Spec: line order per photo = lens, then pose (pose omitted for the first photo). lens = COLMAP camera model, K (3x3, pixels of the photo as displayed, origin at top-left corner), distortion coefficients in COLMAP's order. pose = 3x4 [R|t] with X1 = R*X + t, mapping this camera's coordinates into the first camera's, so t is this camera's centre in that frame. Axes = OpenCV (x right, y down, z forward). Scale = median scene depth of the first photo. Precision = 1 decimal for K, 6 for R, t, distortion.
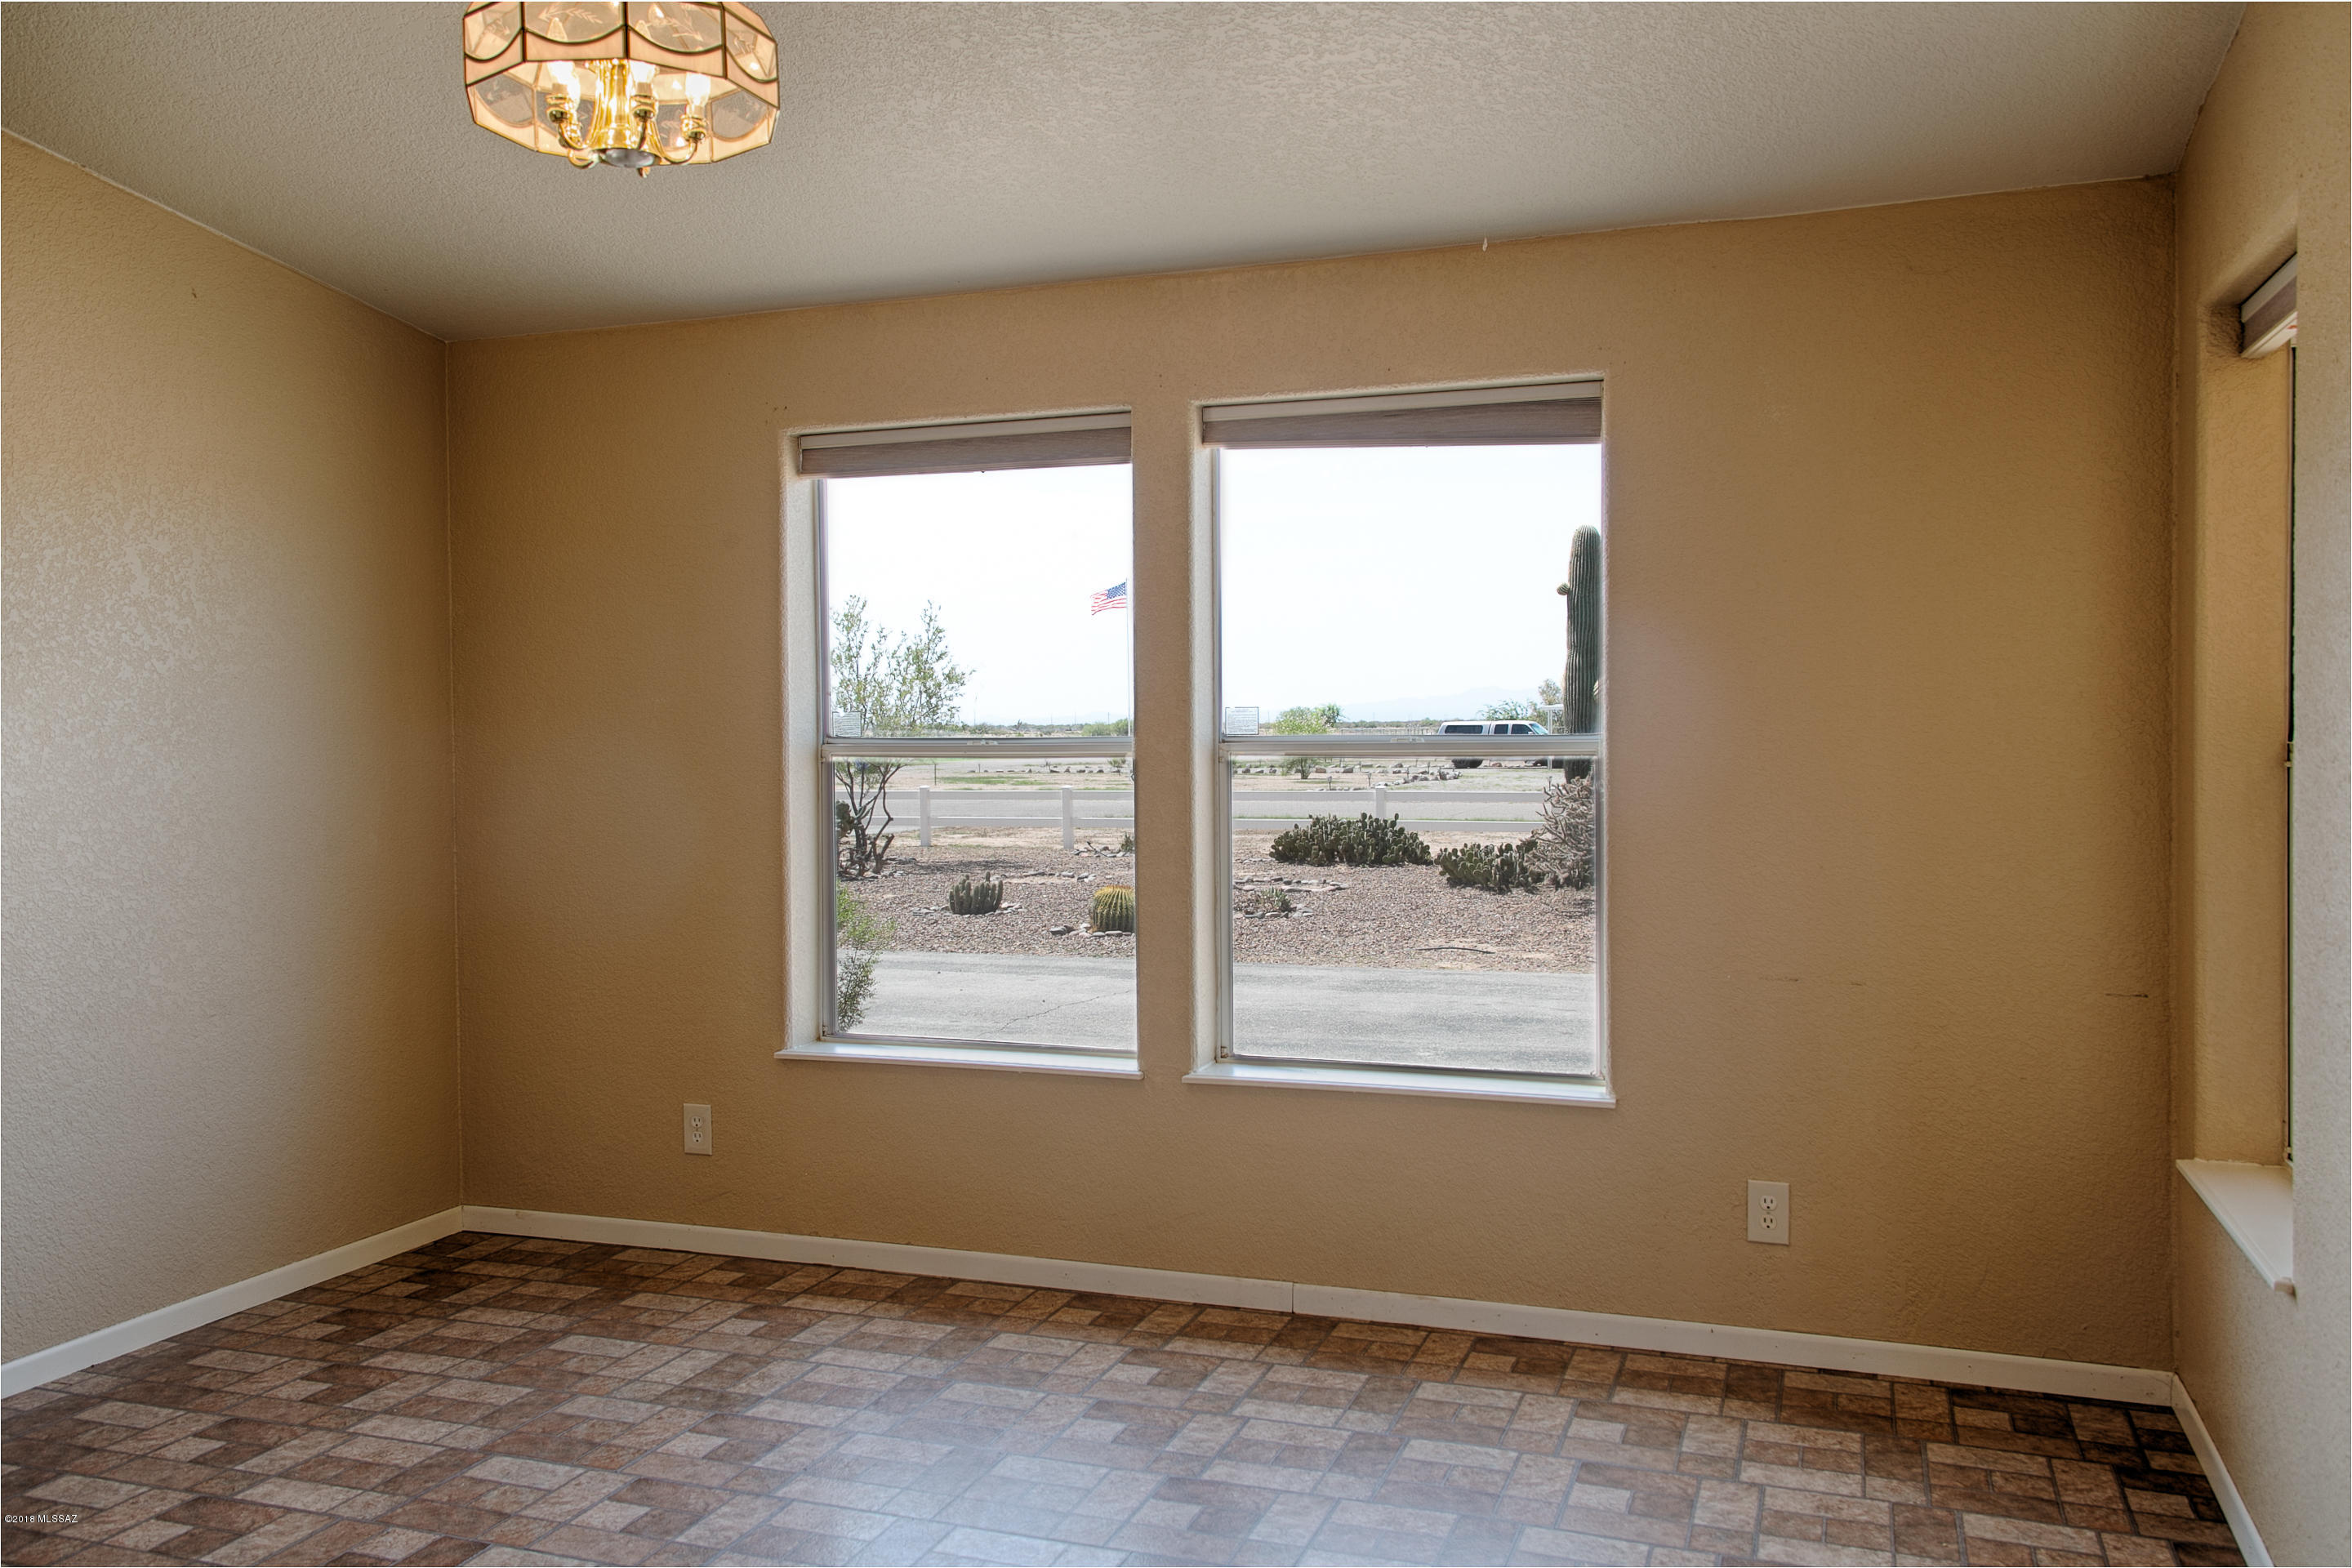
lens RADIAL K [[1877.6, 0, 1166.2], [0, 1877.6, 788.2], [0, 0, 1]] dist [0.026757, -0.009992]
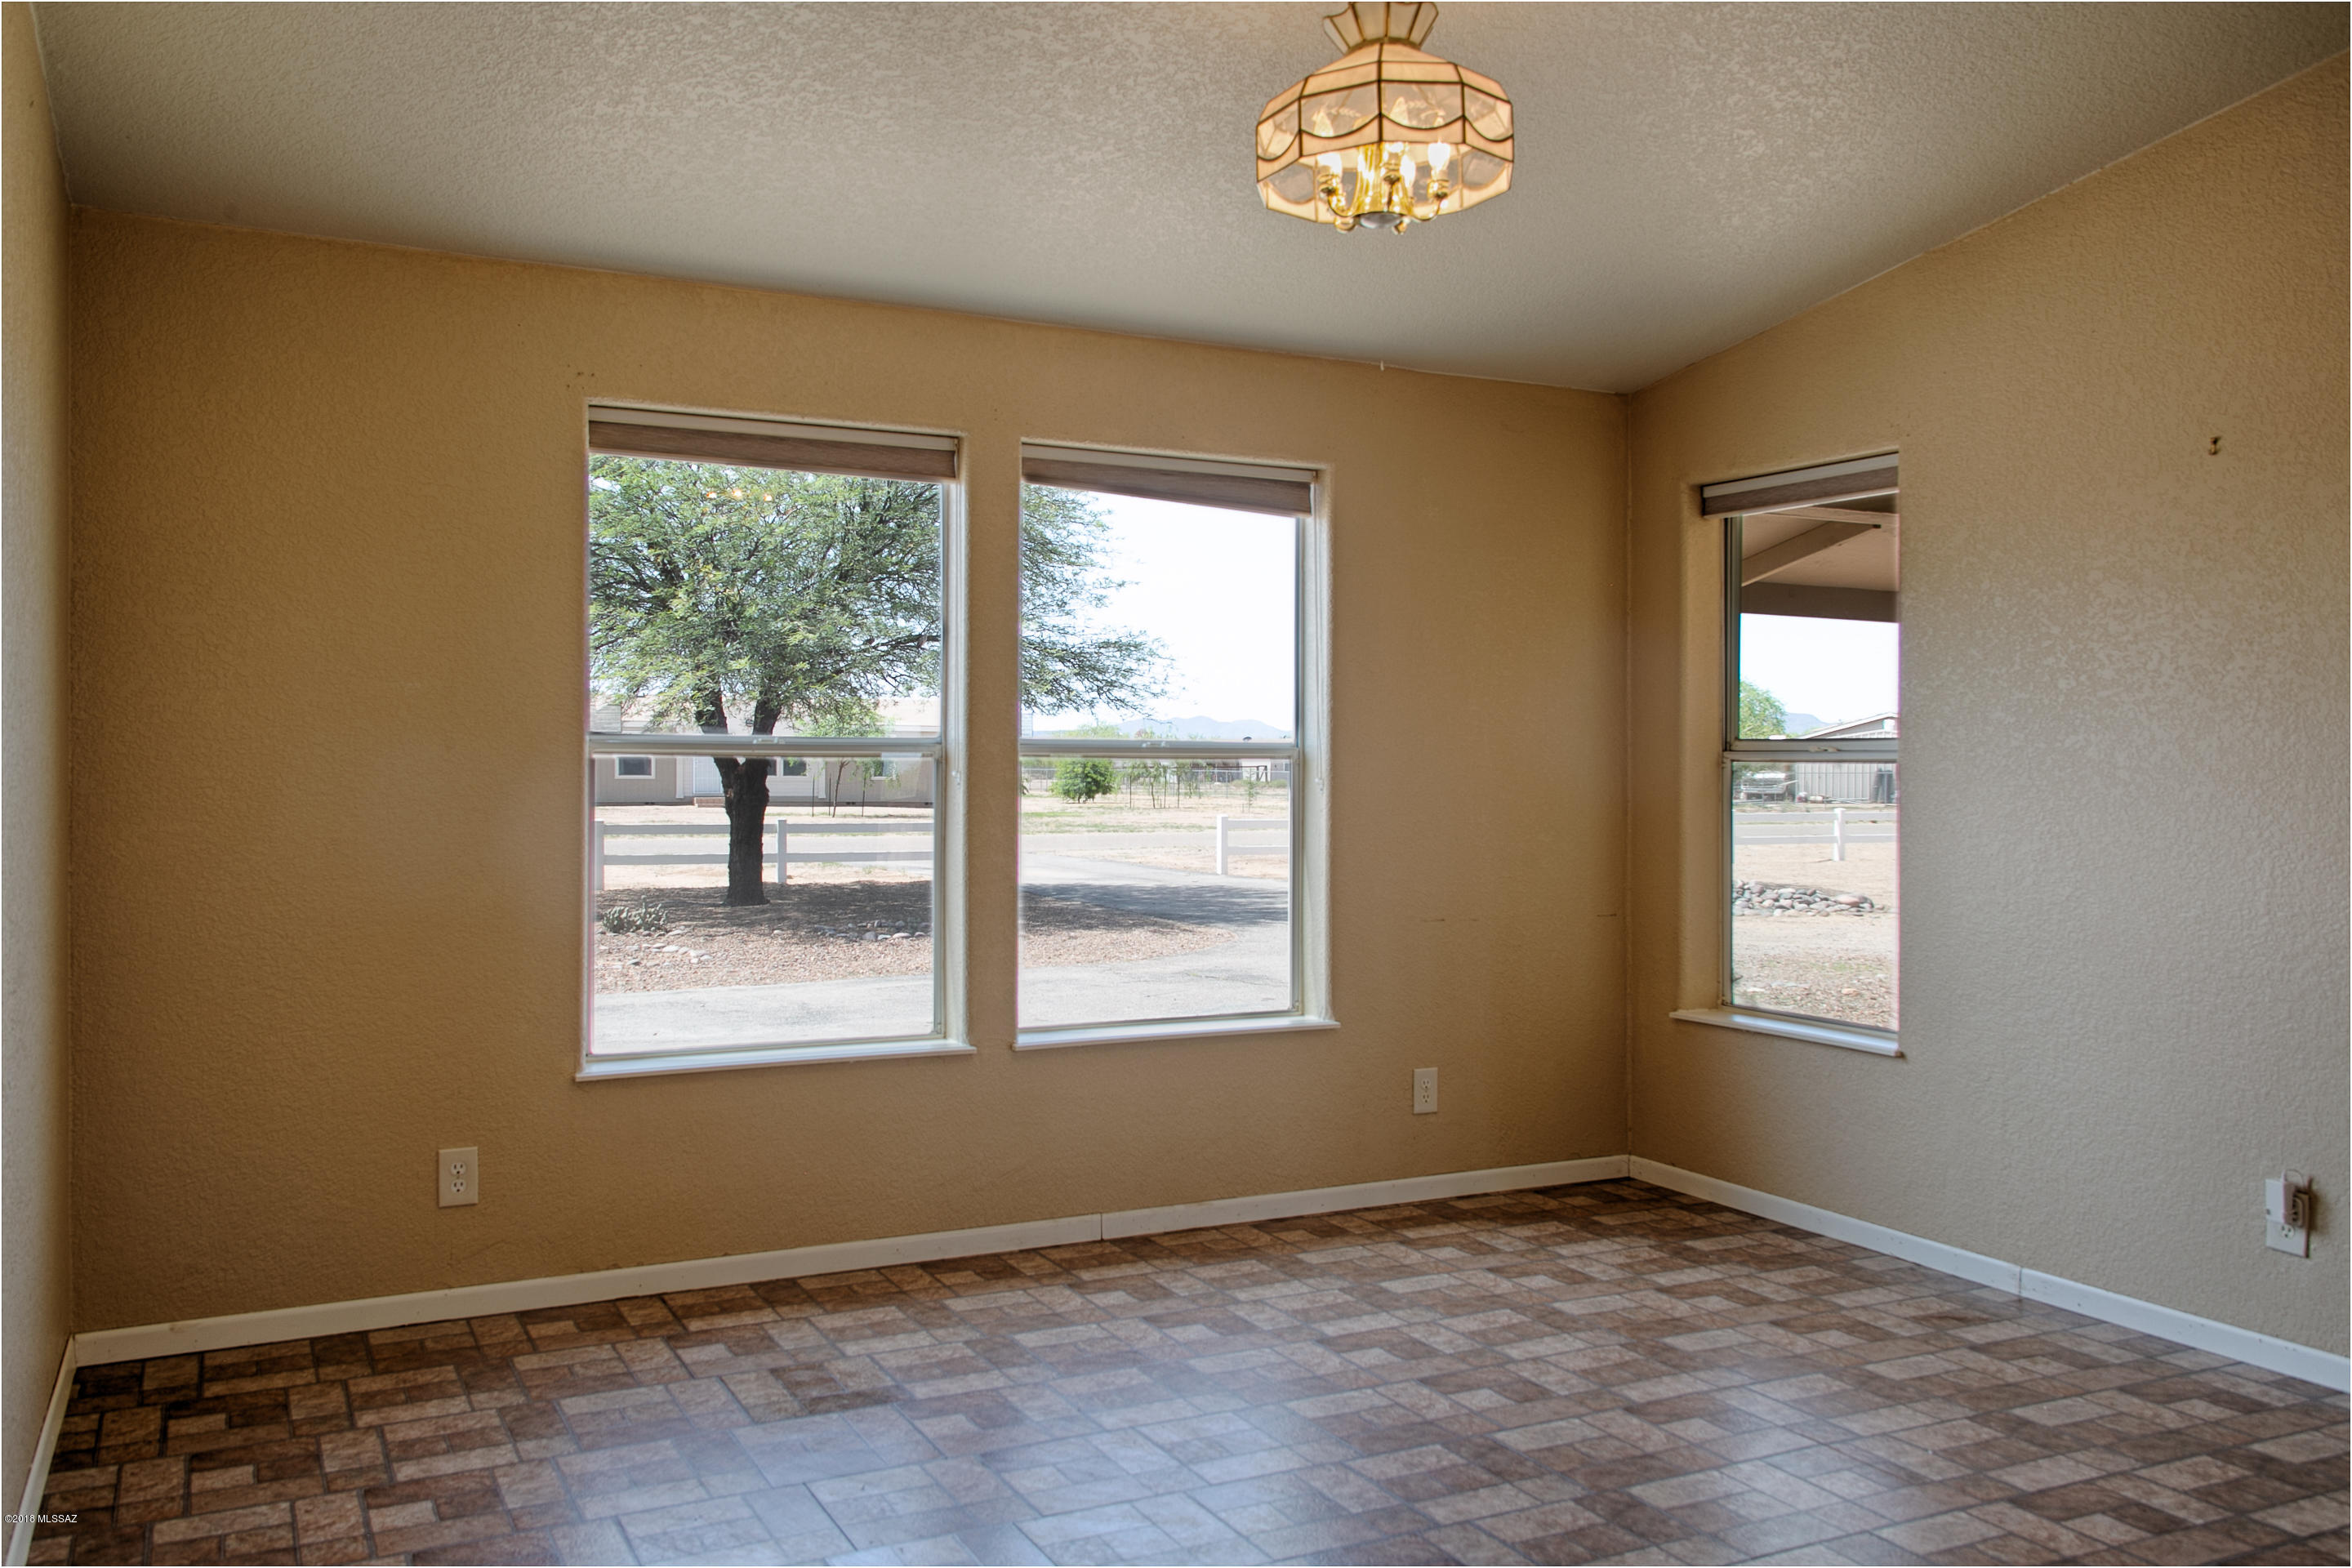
lens RADIAL K [[1877.6, 0, 1172.8], [0, 1877.6, 785.6], [0, 0, 1]] dist [0.026757, -0.009992]
pose [[0.687591, 0.000701, 0.726097, -0.731907], [0.010886, 0.999877, -0.011274, 0.014315], [-0.726016, 0.015656, 0.687499, 0.171503]]
